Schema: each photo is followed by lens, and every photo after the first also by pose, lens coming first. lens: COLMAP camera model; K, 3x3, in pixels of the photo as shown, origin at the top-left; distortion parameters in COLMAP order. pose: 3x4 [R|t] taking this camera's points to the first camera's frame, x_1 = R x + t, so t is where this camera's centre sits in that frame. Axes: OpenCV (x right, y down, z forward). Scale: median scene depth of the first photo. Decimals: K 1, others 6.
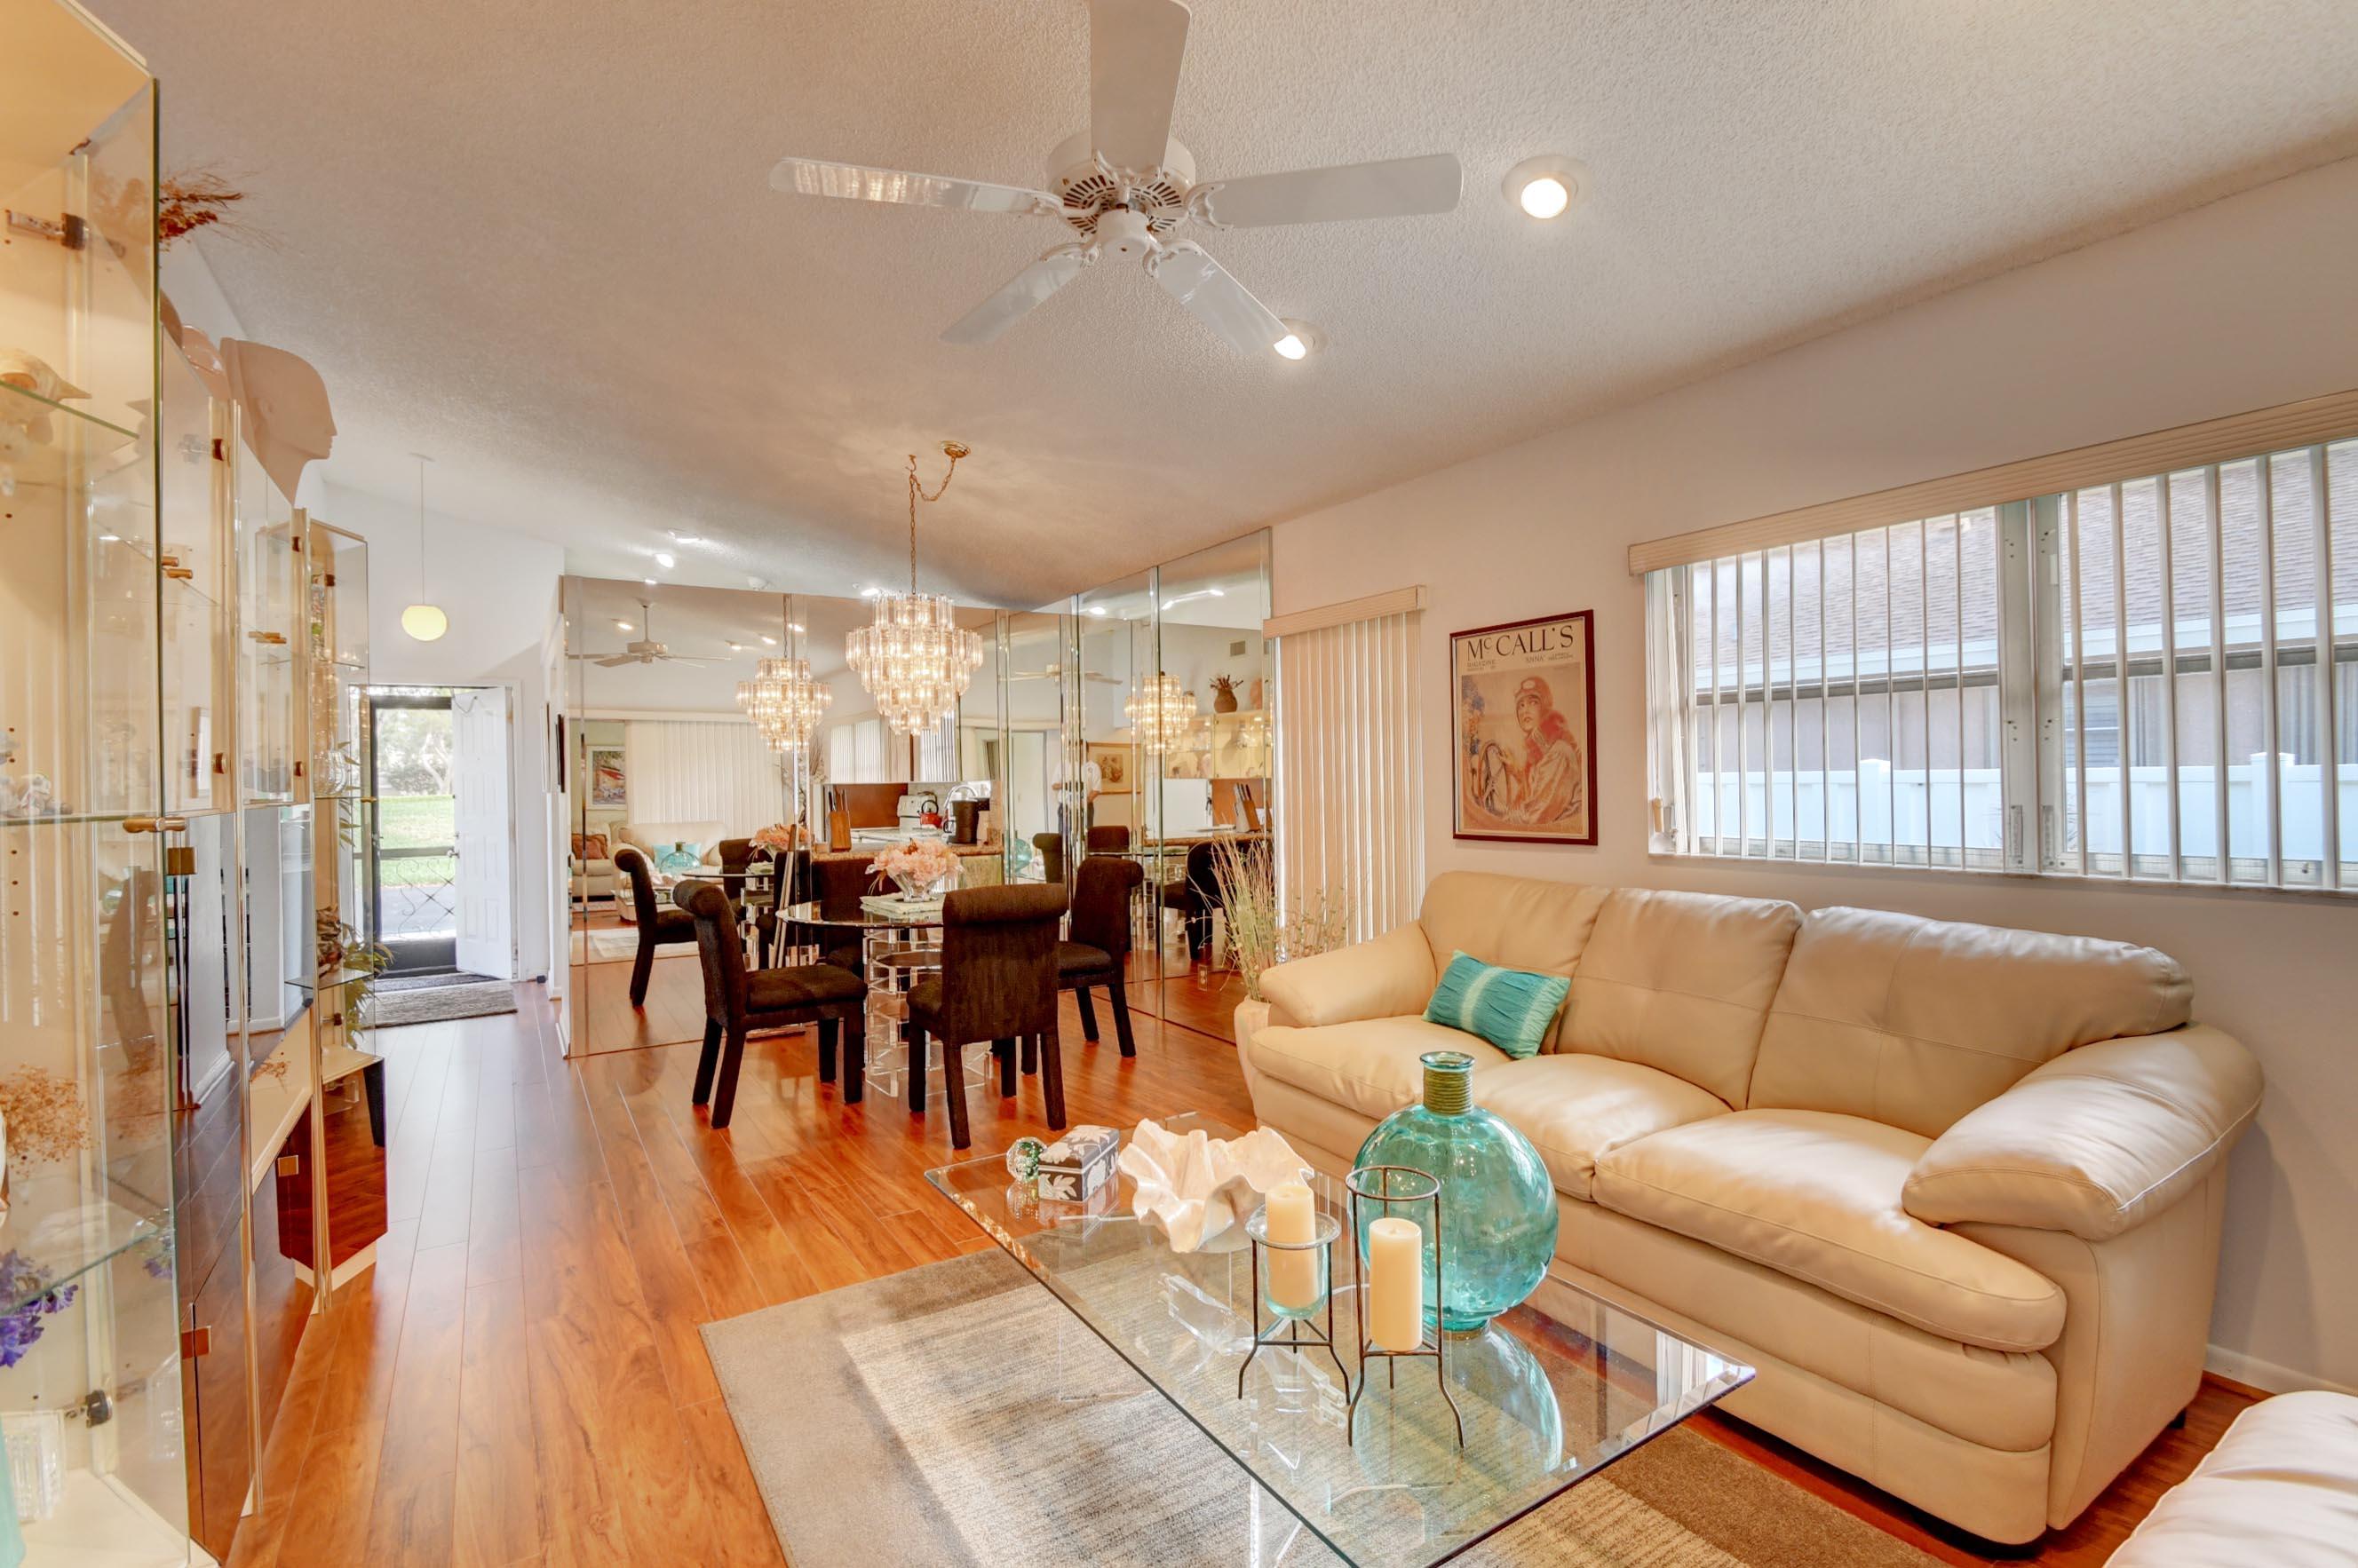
lens RADIAL K [[1047.4, 0, 1188.9], [0, 1047.4, 781.0], [0, 0, 1]] dist [0.002545, -0.007956]
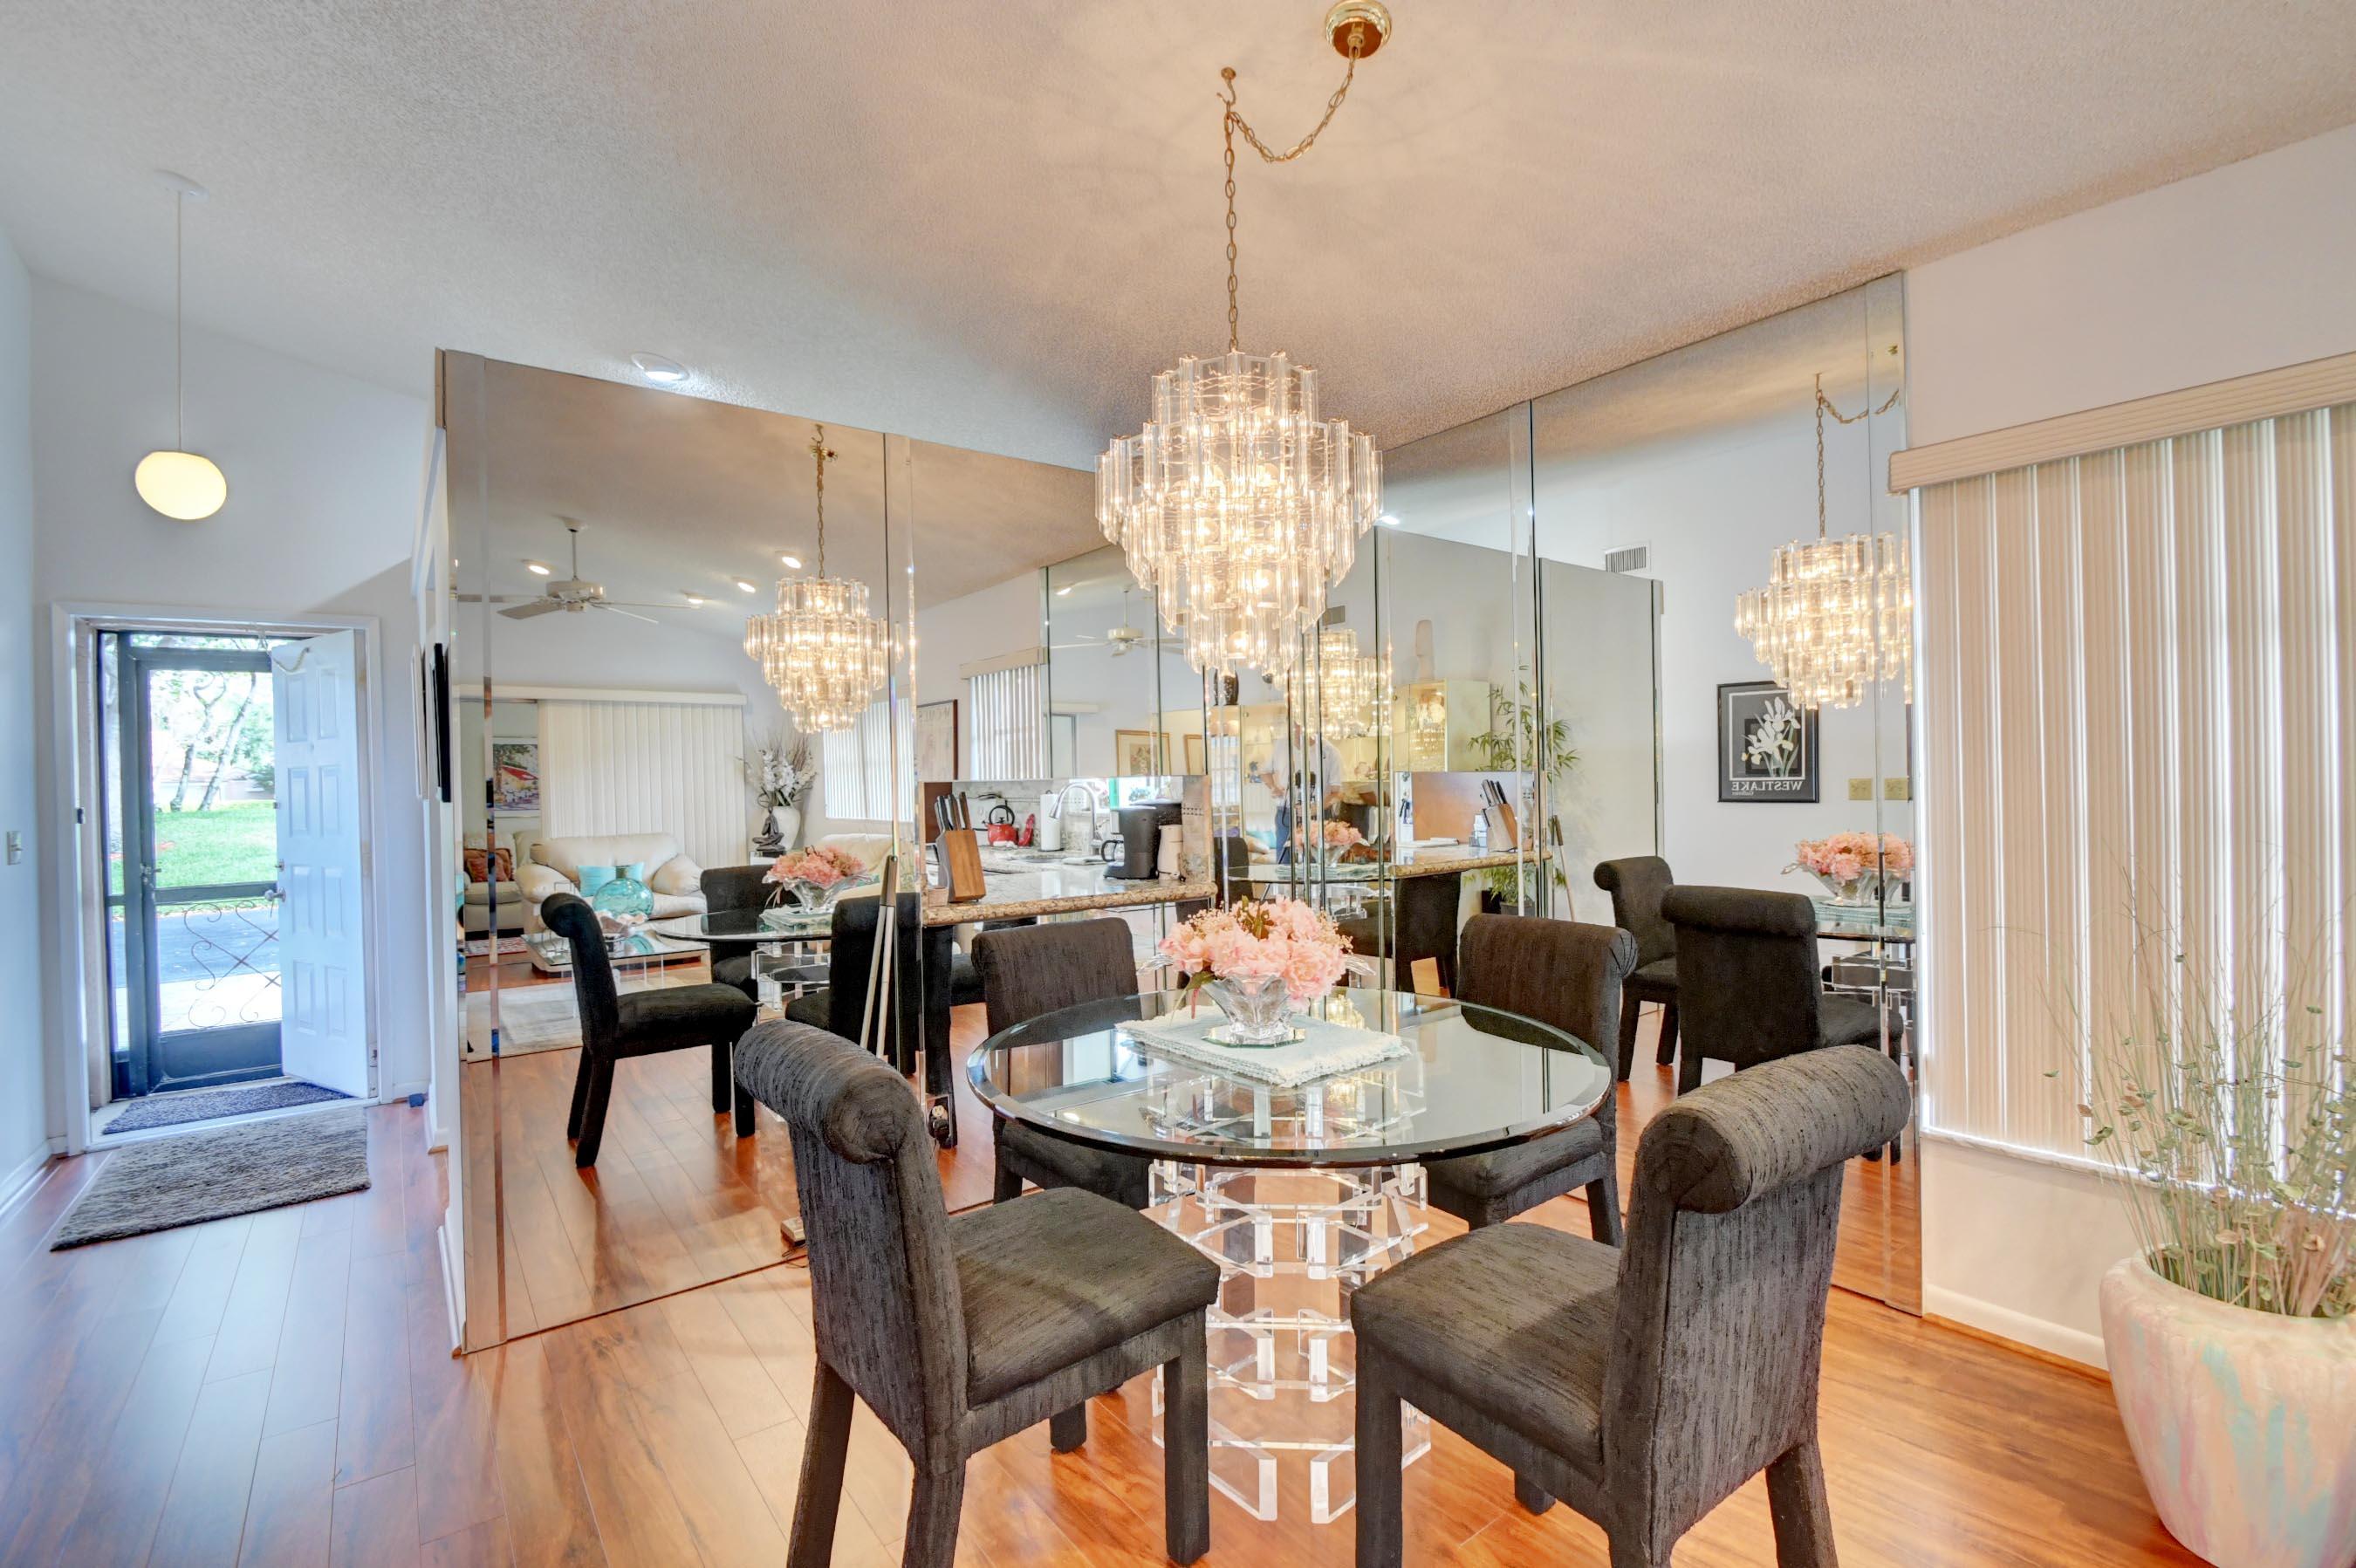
lens RADIAL K [[1046.7, 0, 1183.1], [0, 1046.7, 779.6], [0, 0, 1]] dist [0.002545, -0.007956]
pose [[0.997576, -0.005396, 0.069377, -0.197374], [0.005340, 0.999985, 0.001002, 0.001137], [-0.069382, -0.000629, 0.997590, 0.334290]]
